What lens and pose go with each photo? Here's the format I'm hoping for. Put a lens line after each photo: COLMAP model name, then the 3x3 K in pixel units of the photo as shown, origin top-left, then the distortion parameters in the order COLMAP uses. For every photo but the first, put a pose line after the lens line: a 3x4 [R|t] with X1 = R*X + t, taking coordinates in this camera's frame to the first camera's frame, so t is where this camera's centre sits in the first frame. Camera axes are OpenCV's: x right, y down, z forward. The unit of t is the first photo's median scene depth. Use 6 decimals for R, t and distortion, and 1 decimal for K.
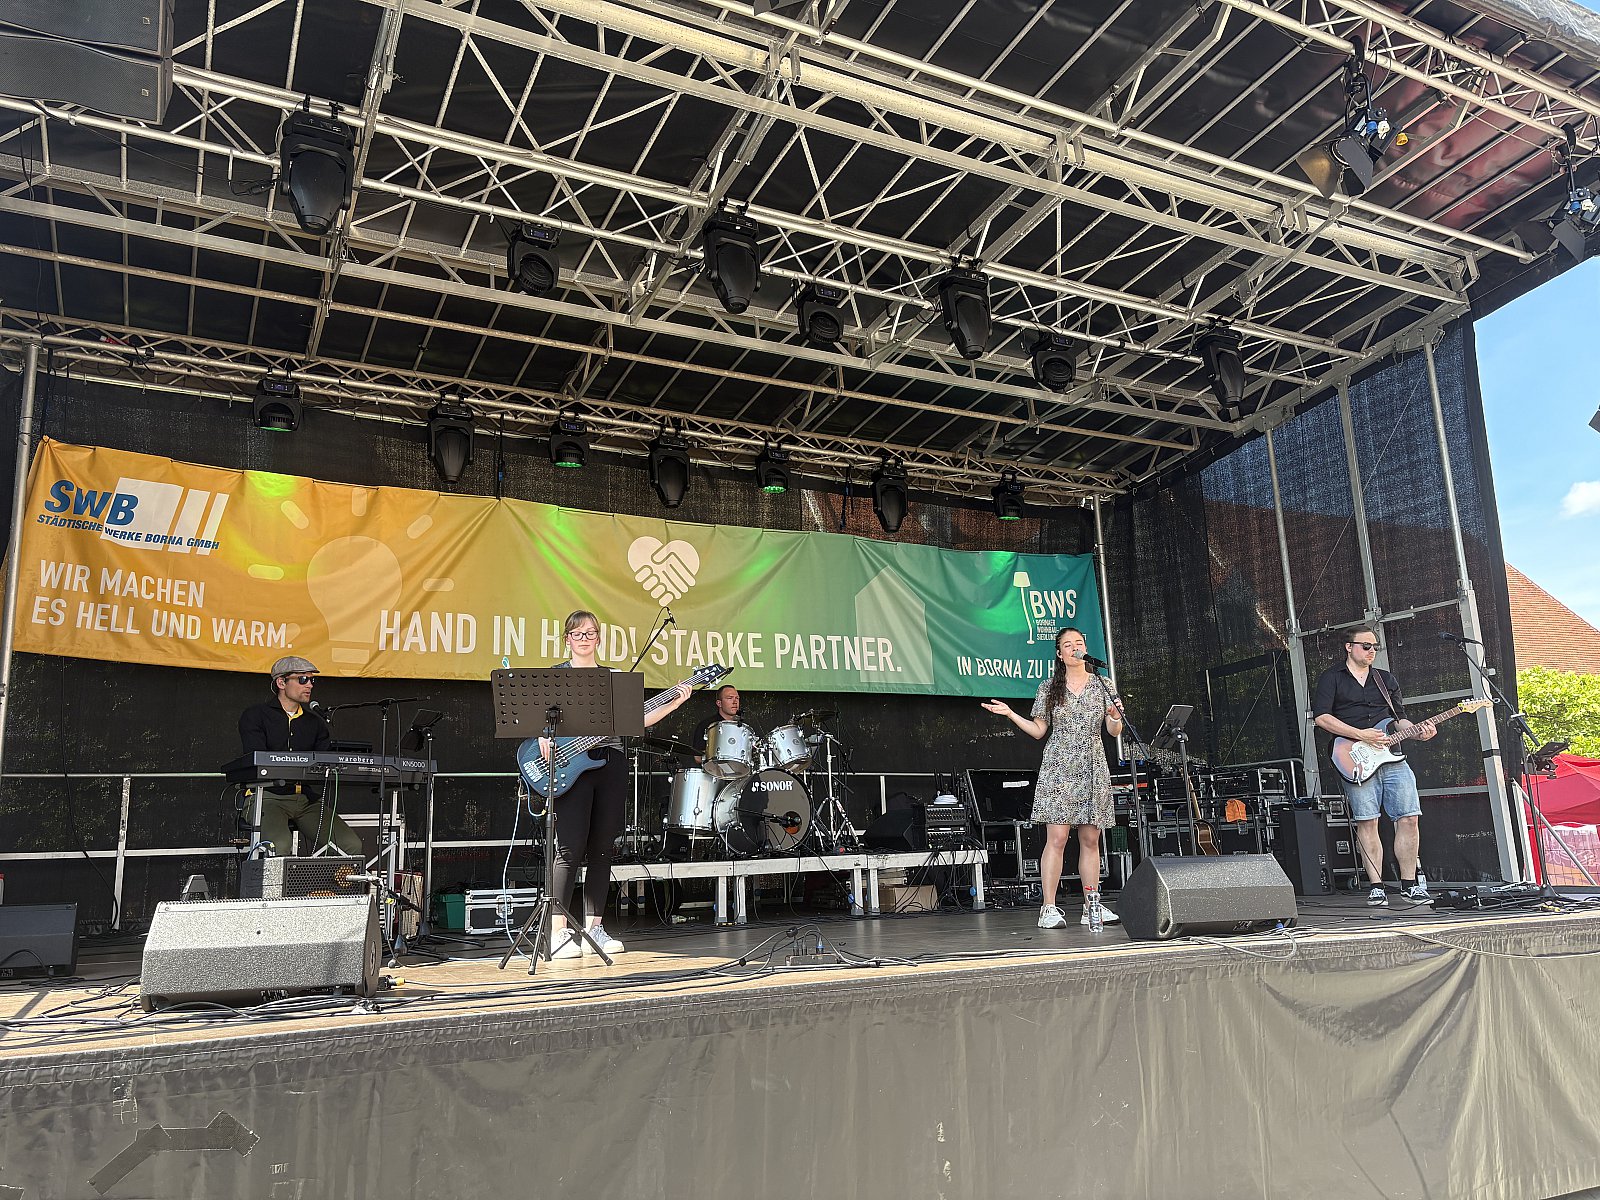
lens RADIAL K [[1213.4, 0, 797.1], [0, 1213.4, 594.2], [0, 0, 1]] dist [0.050801, -0.039757]
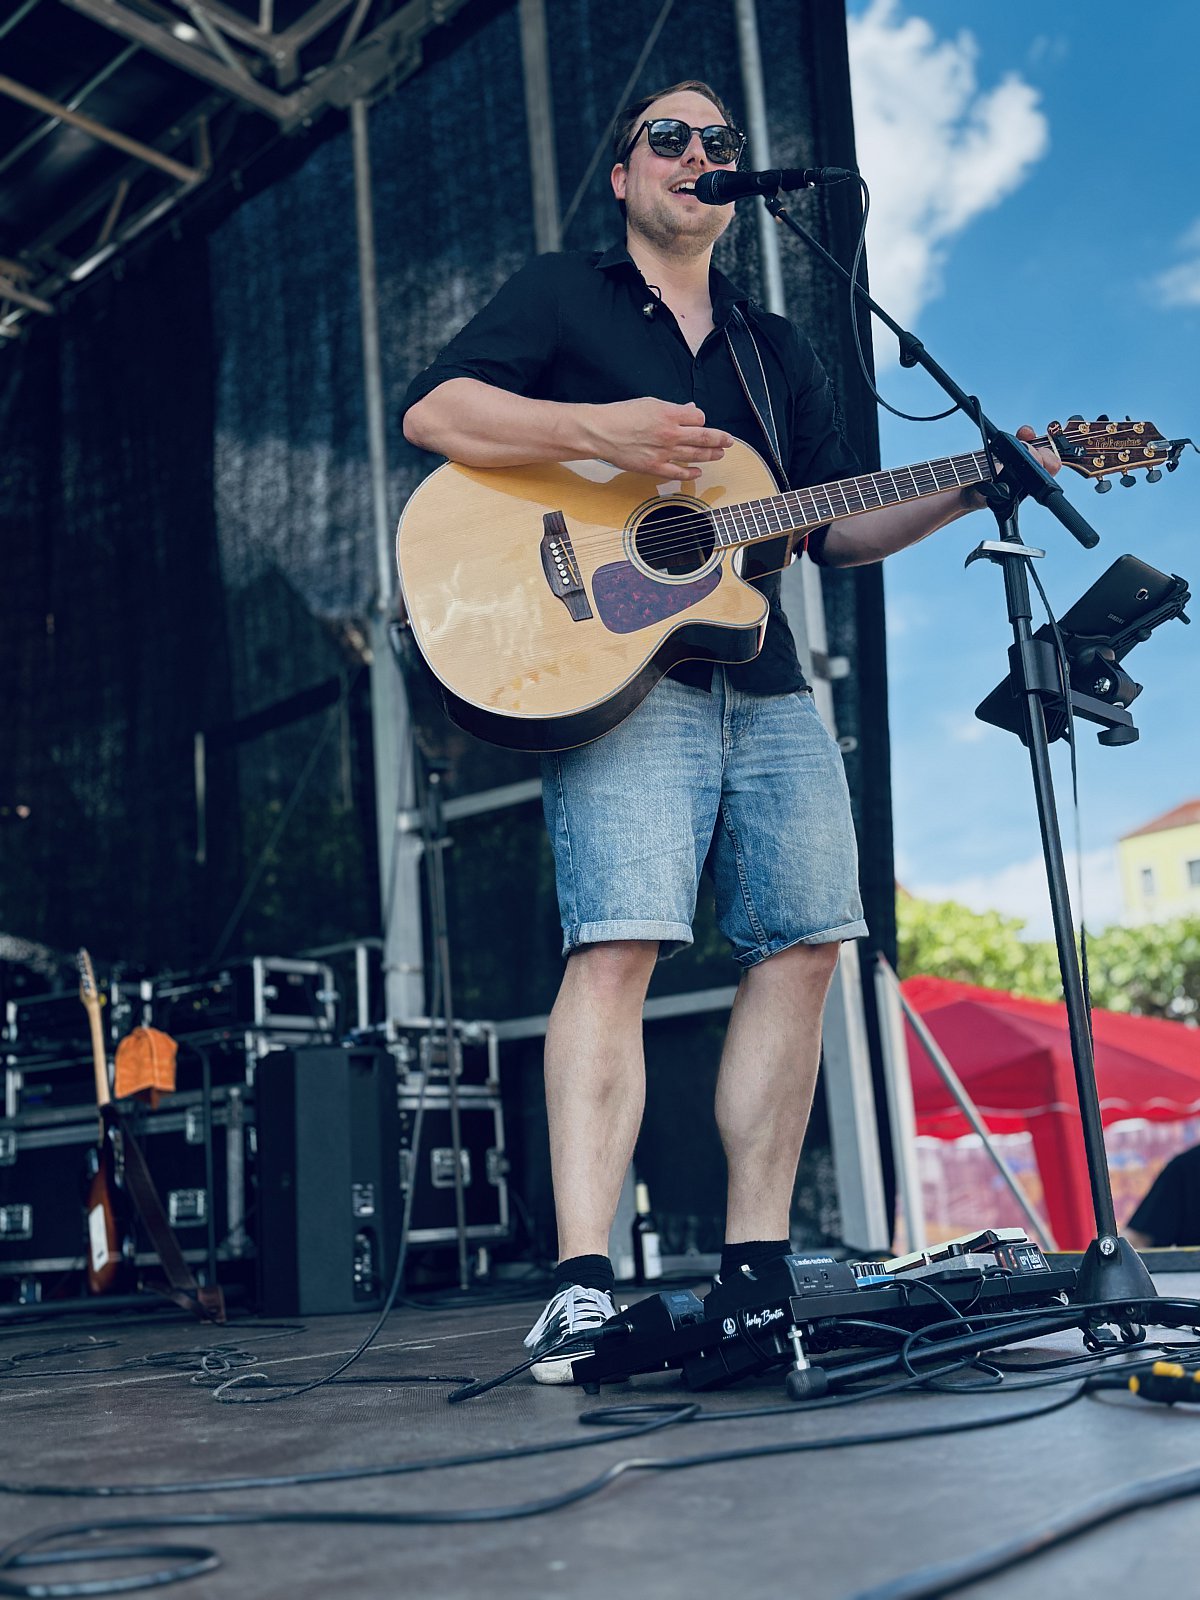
lens RADIAL K [[1805.8, 0, 594.8], [0, 1805.8, 798.0], [0, 0, 1]] dist [0.035284, 0.000000]
pose [[0.915518, 0.059626, 0.397834, 0.247788], [-0.048240, 0.998090, -0.038580, 0.110680], [-0.399375, 0.016129, 0.916646, 0.465466]]
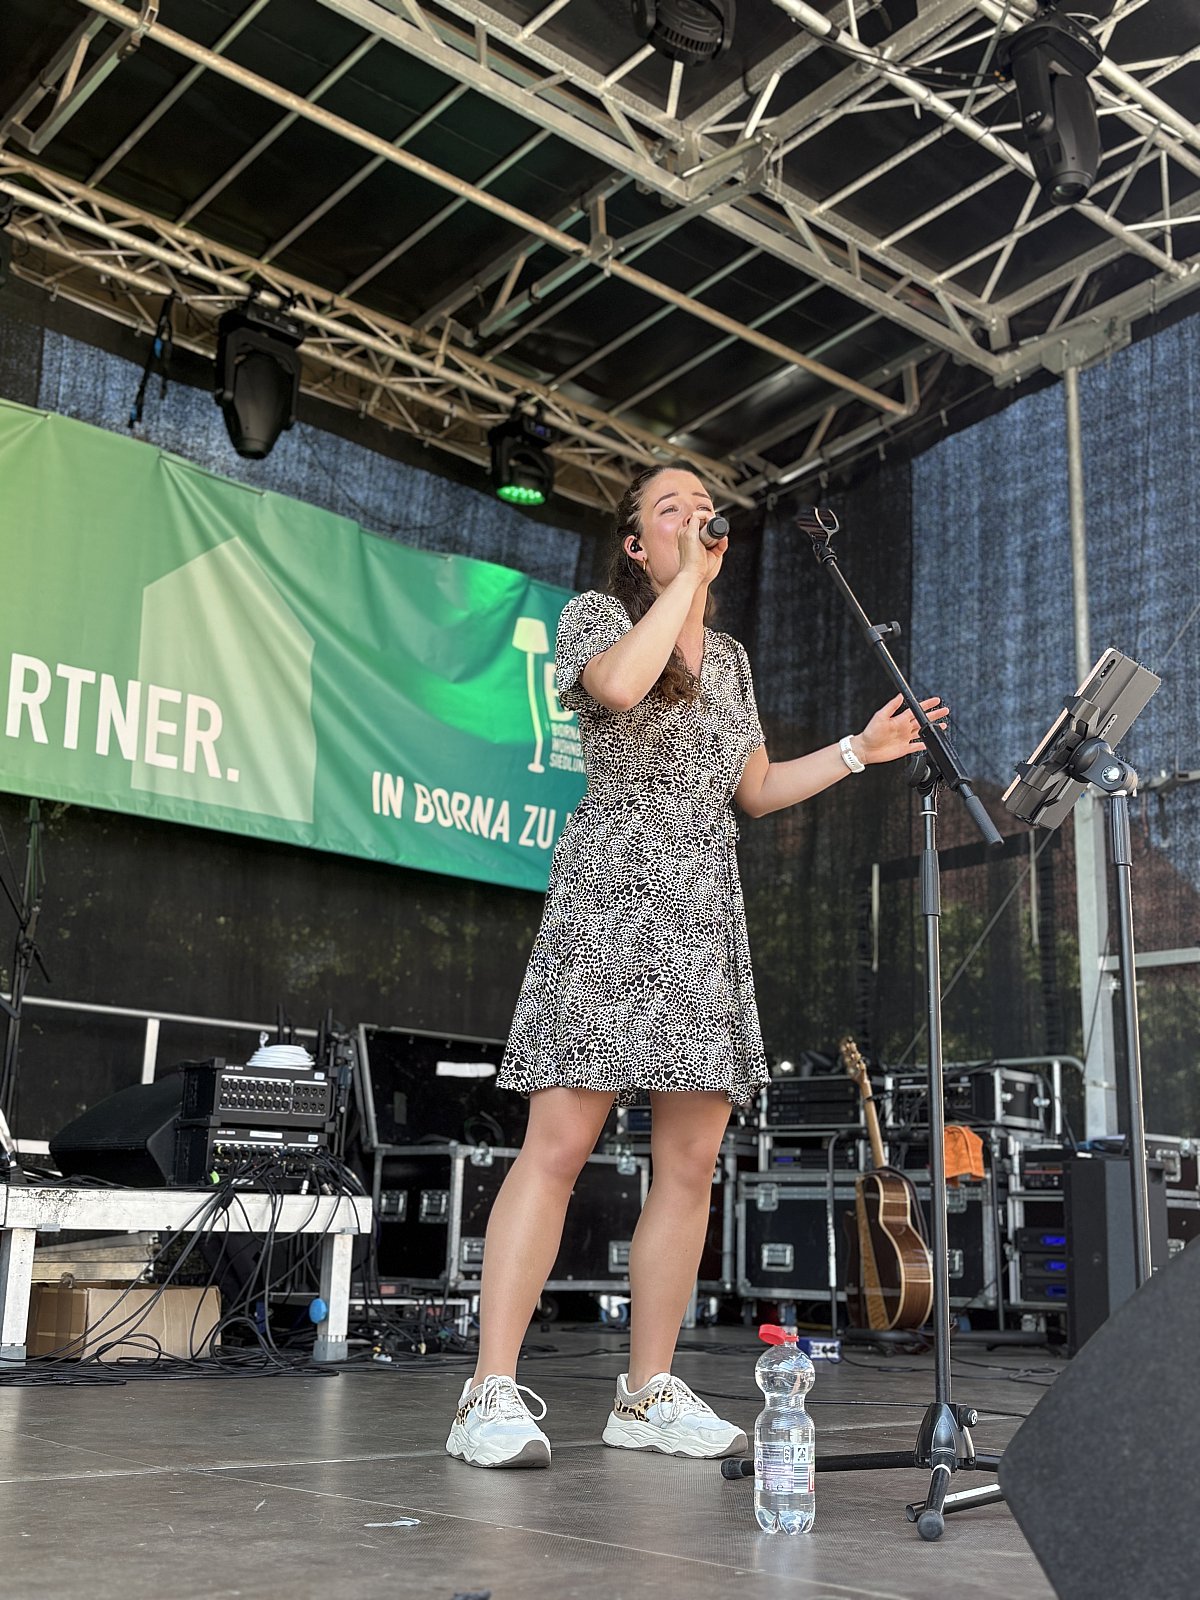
lens RADIAL K [[1805.8, 0, 621.1], [0, 1805.8, 794.1], [0, 0, 1]] dist [0.035284, 0.000000]
pose [[0.963078, 0.121812, 0.240088, 0.068766], [-0.113843, 0.992394, -0.046842, 0.088577], [-0.243967, 0.017780, 0.969620, 0.375598]]
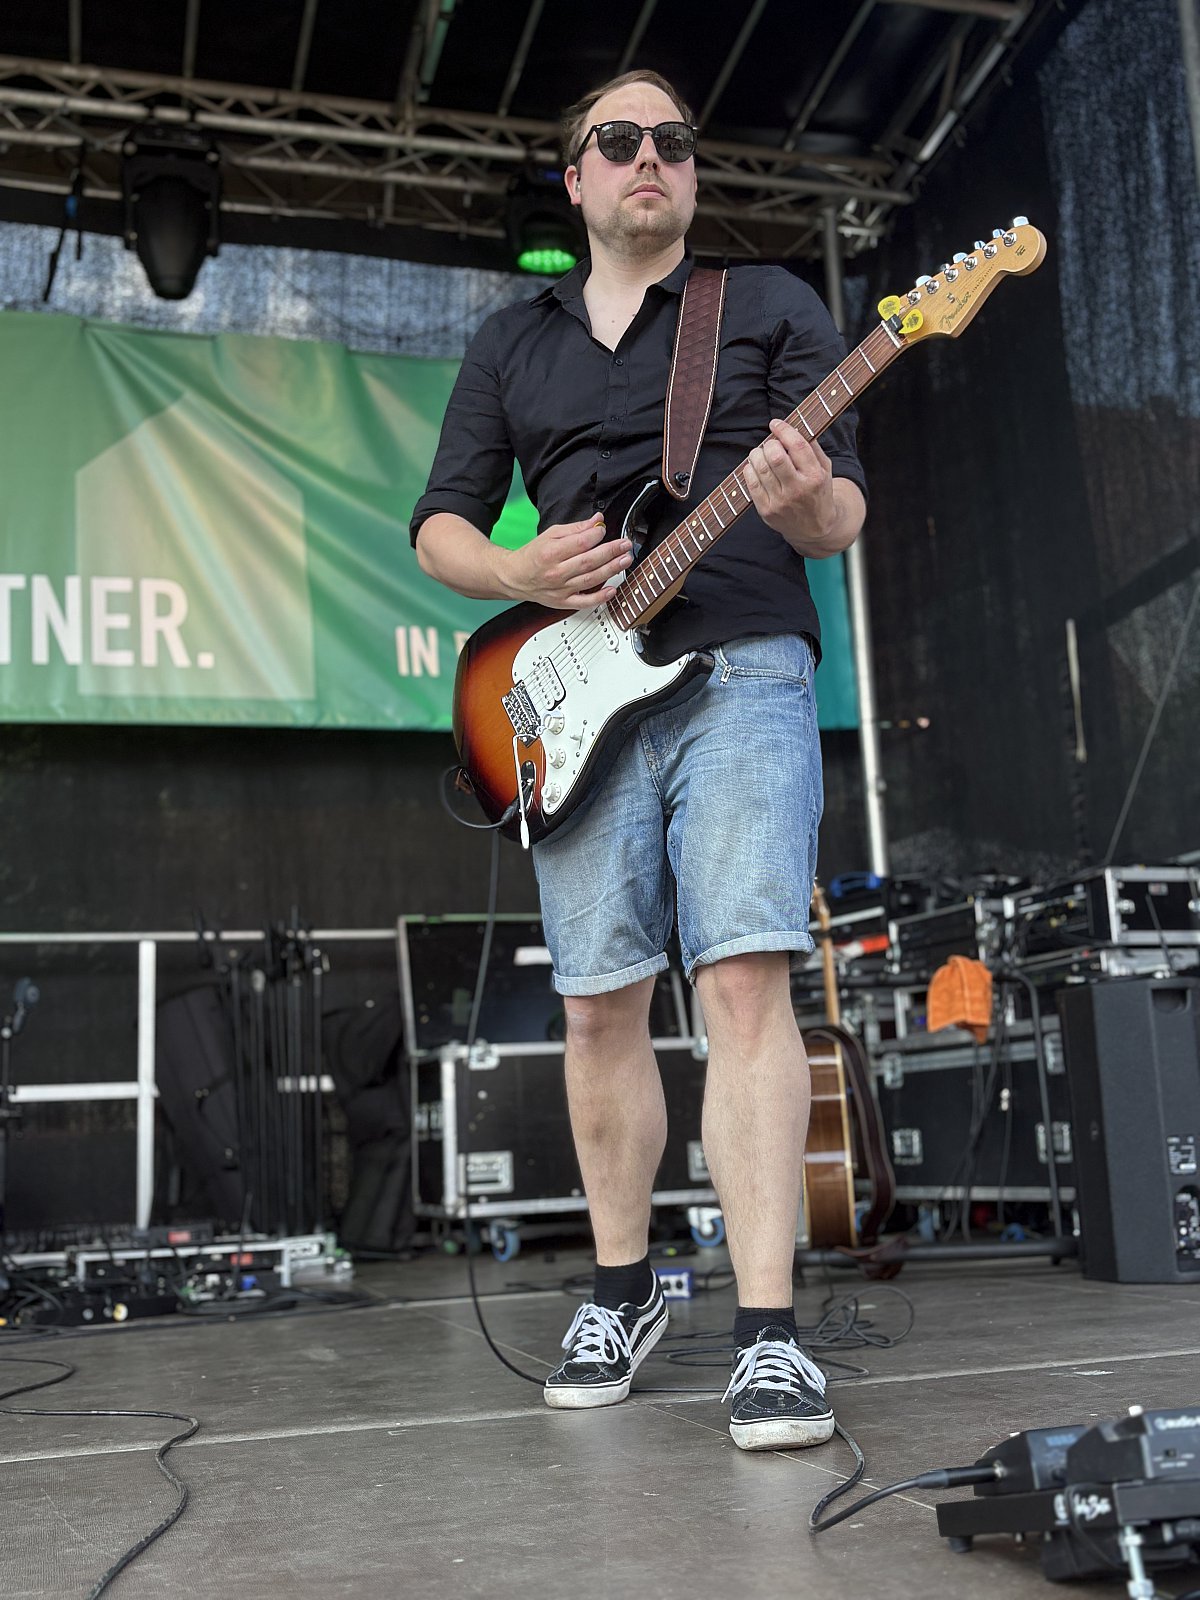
lens RADIAL K [[1805.8, 0, 571.9], [0, 1805.8, 811.1], [0, 0, 1]] dist [0.035284, 0.000000]
pose [[0.982412, -0.048303, -0.180372, 0.316601], [0.054821, 0.998005, 0.031326, 0.104246], [0.178498, -0.040663, 0.983100, 0.497249]]
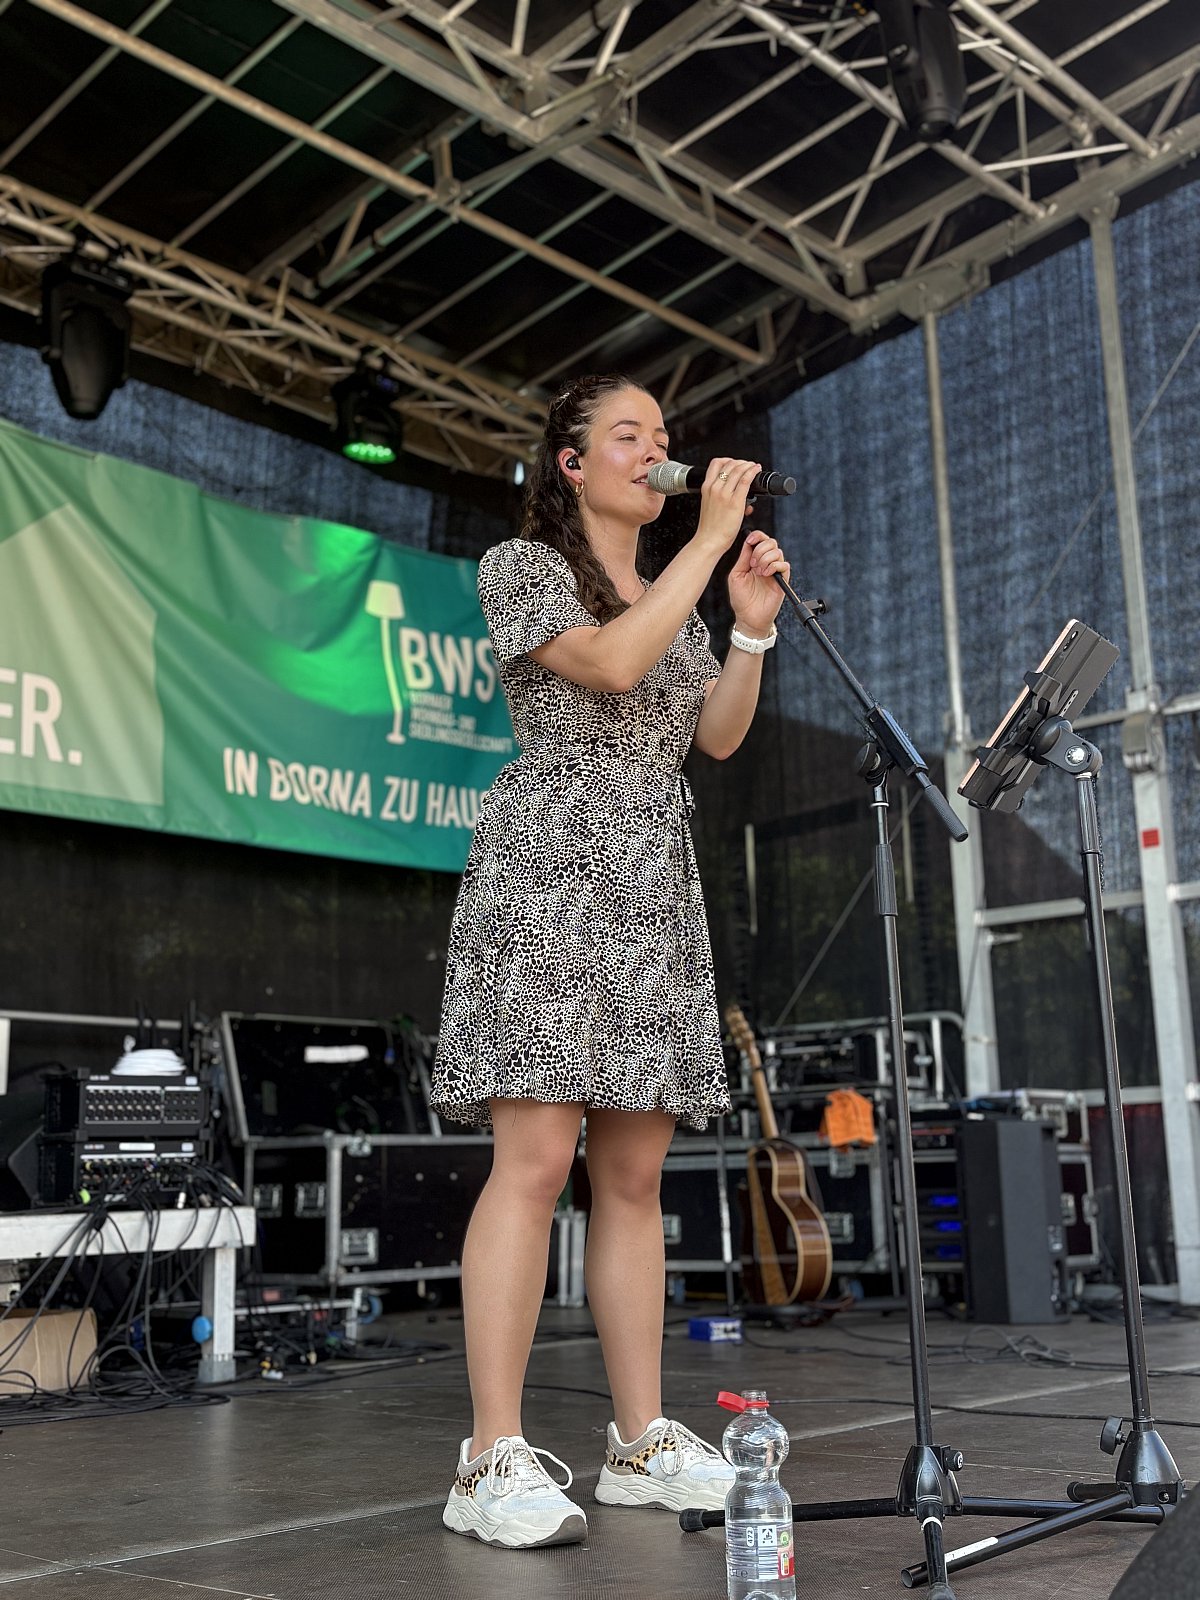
lens RADIAL K [[1805.8, 0, 612.4], [0, 1805.8, 806.7], [0, 0, 1]] dist [0.035284, 0.000000]
pose [[0.942853, 0.080059, 0.323448, 0.063372], [-0.077253, 0.996779, -0.021526, 0.082779], [-0.324129, -0.004691, 0.946001, 0.398996]]
